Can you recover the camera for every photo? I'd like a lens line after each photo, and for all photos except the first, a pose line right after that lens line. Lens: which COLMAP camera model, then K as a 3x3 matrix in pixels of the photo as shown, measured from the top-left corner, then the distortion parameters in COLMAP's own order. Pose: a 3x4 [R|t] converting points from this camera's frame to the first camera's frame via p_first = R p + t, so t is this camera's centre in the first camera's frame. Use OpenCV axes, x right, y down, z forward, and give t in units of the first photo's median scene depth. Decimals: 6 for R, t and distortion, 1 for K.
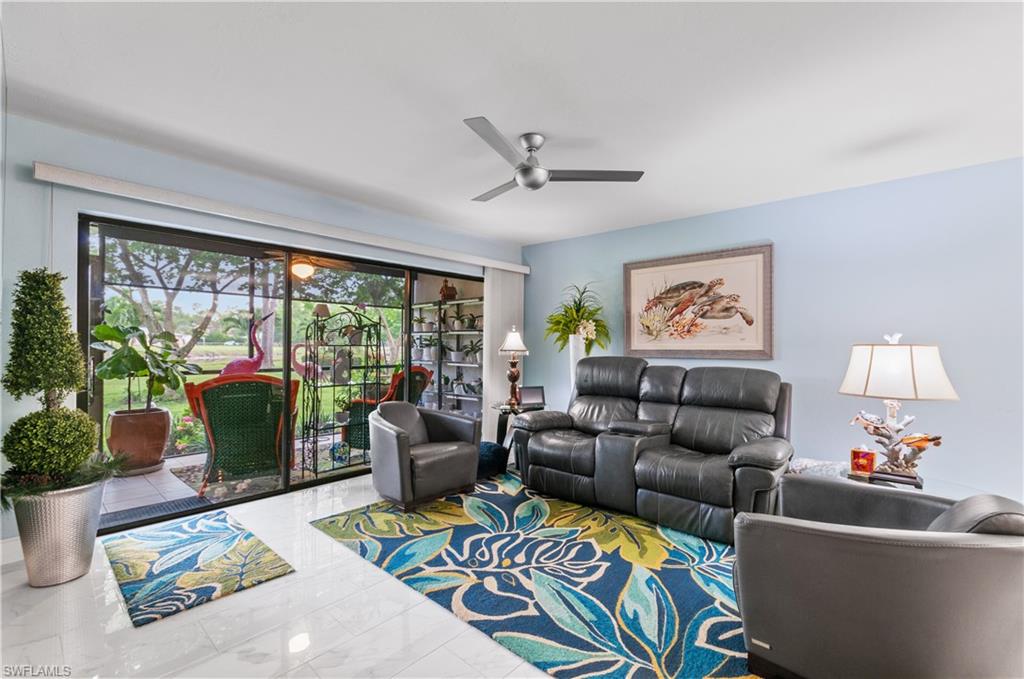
lens RADIAL K [[449.2, 0, 514.5], [0, 449.2, 339.1], [0, 0, 1]] dist [0.002451, 0.000790]
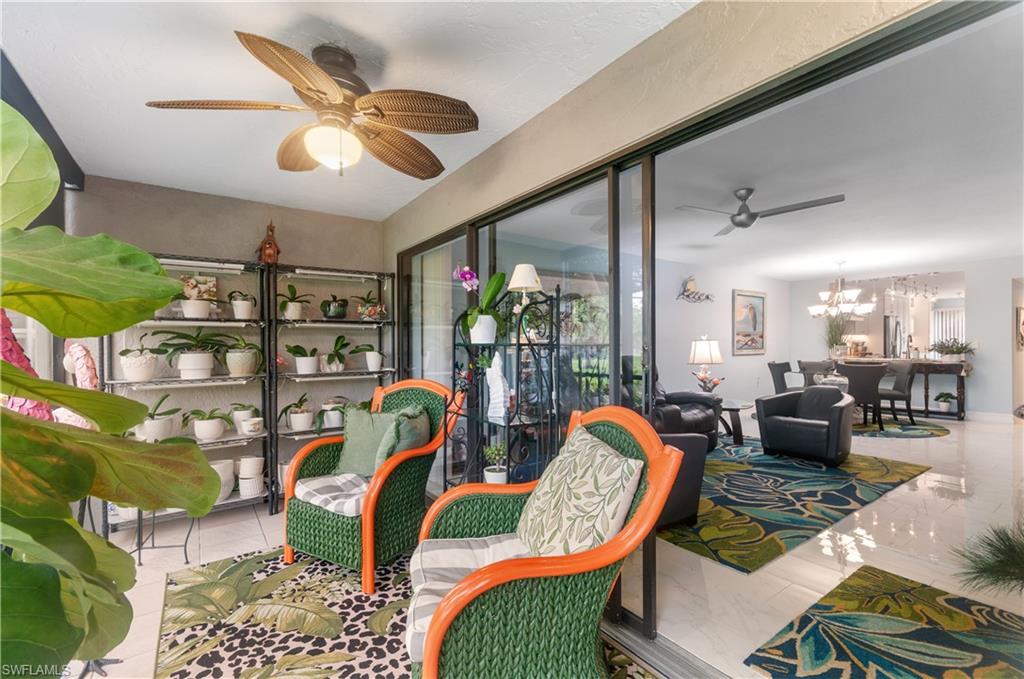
lens RADIAL K [[449.2, 0, 511.4], [0, 449.2, 343.5], [0, 0, 1]] dist [0.002451, 0.000790]
pose [[0.218494, -0.010485, 0.975782, -1.651779], [0.003151, 0.999945, 0.010040, 0.002070], [-0.975833, 0.000881, 0.218515, 1.560847]]
